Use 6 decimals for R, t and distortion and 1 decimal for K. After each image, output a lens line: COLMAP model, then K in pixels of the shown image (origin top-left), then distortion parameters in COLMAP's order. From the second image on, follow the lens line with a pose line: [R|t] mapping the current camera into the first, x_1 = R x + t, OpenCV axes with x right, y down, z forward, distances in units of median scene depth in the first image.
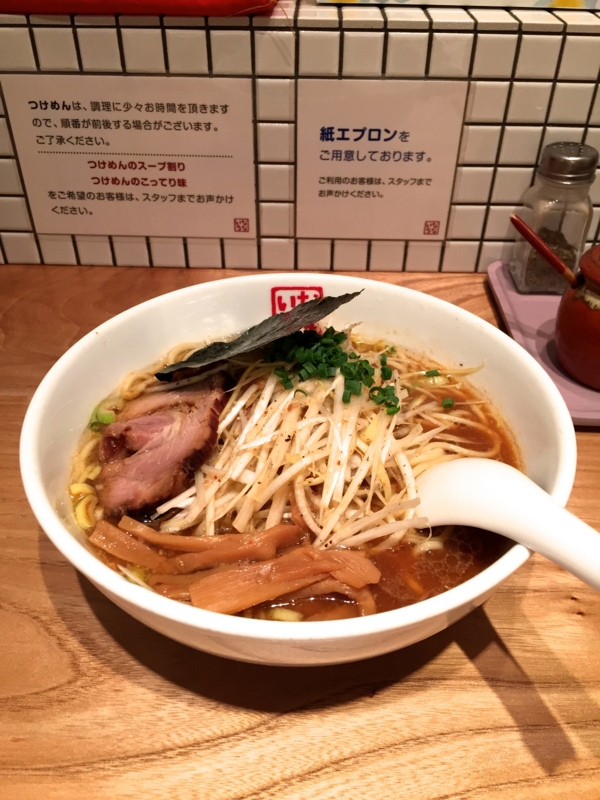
lens RADIAL K [[669.7, 0, 282.0], [0, 669.7, 382.1], [0, 0, 1]] dist [0.061194, -0.111144]
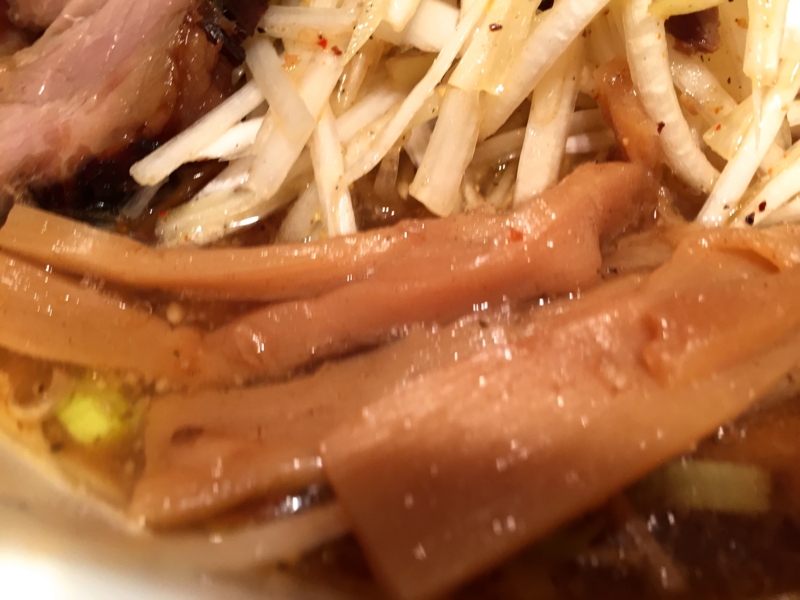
lens RADIAL K [[669.7, 0, 393.4], [0, 669.7, 308.9], [0, 0, 1]] dist [0.061194, -0.111144]
pose [[0.984781, -0.131910, 0.113165, -0.114855], [0.093431, 0.950832, 0.295277, 0.165983], [-0.146551, -0.280210, 0.948686, 0.680247]]
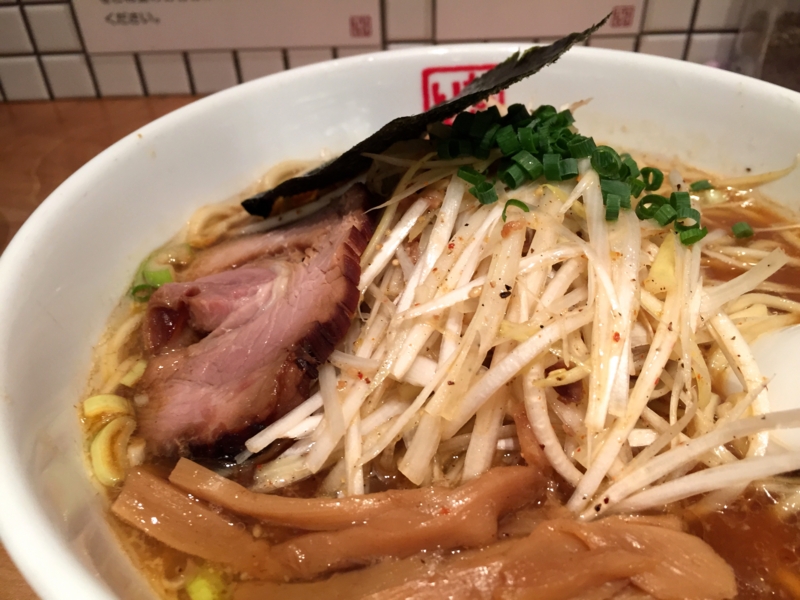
lens RADIAL K [[669.7, 0, 399.8], [0, 669.7, 285.8], [0, 0, 1]] dist [0.061194, -0.111144]
pose [[0.999193, -0.038665, 0.010843, -0.070387], [0.038336, 0.998842, 0.029064, 0.059692], [-0.011954, -0.028625, 0.999519, 0.483696]]
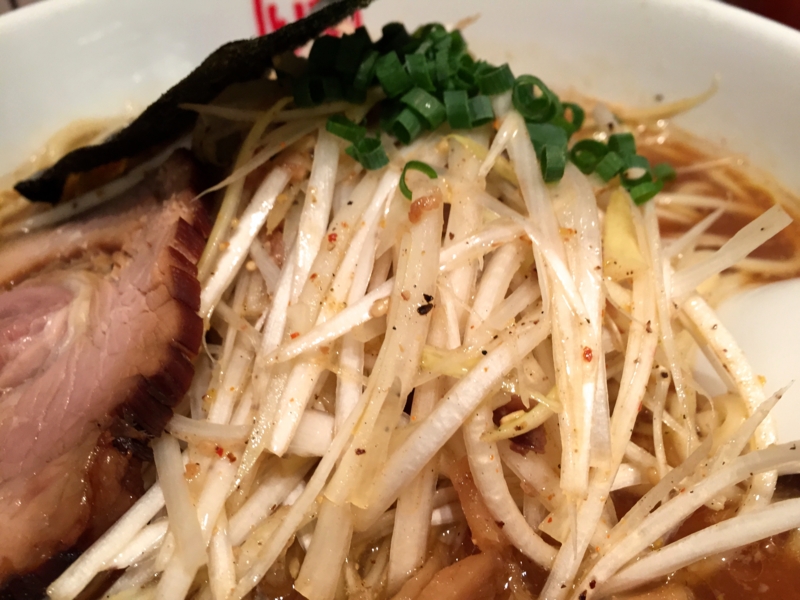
lens RADIAL K [[669.7, 0, 387.7], [0, 669.7, 309.7], [0, 0, 1]] dist [0.061194, -0.111144]
pose [[0.967999, -0.156191, 0.196421, -0.070984], [0.126108, 0.979456, 0.157363, 0.030132], [-0.216965, -0.127557, 0.967810, 0.653243]]
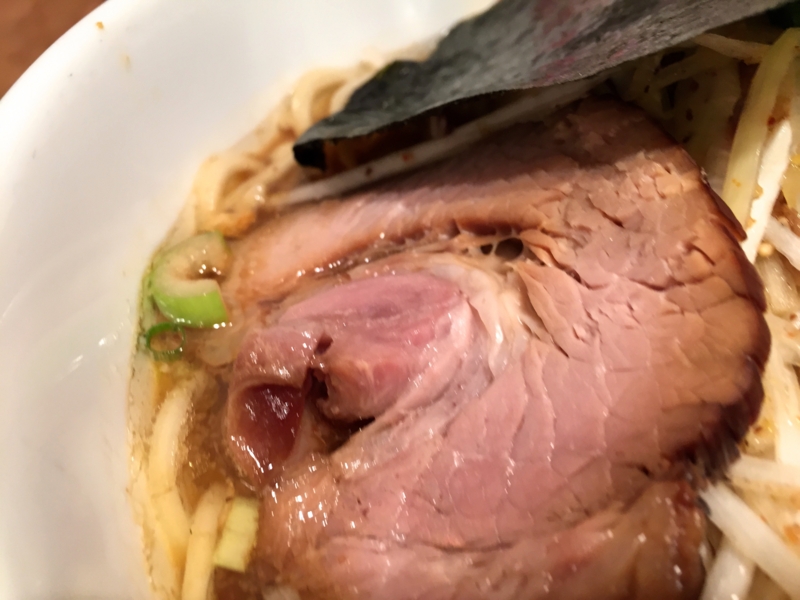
lens RADIAL K [[669.7, 0, 386.8], [0, 669.7, 306.8], [0, 0, 1]] dist [0.061194, -0.111144]
pose [[0.958365, -0.154632, 0.240053, -0.292490], [0.111203, 0.976424, 0.185016, 0.008793], [-0.263003, -0.150619, 0.952966, 0.808780]]
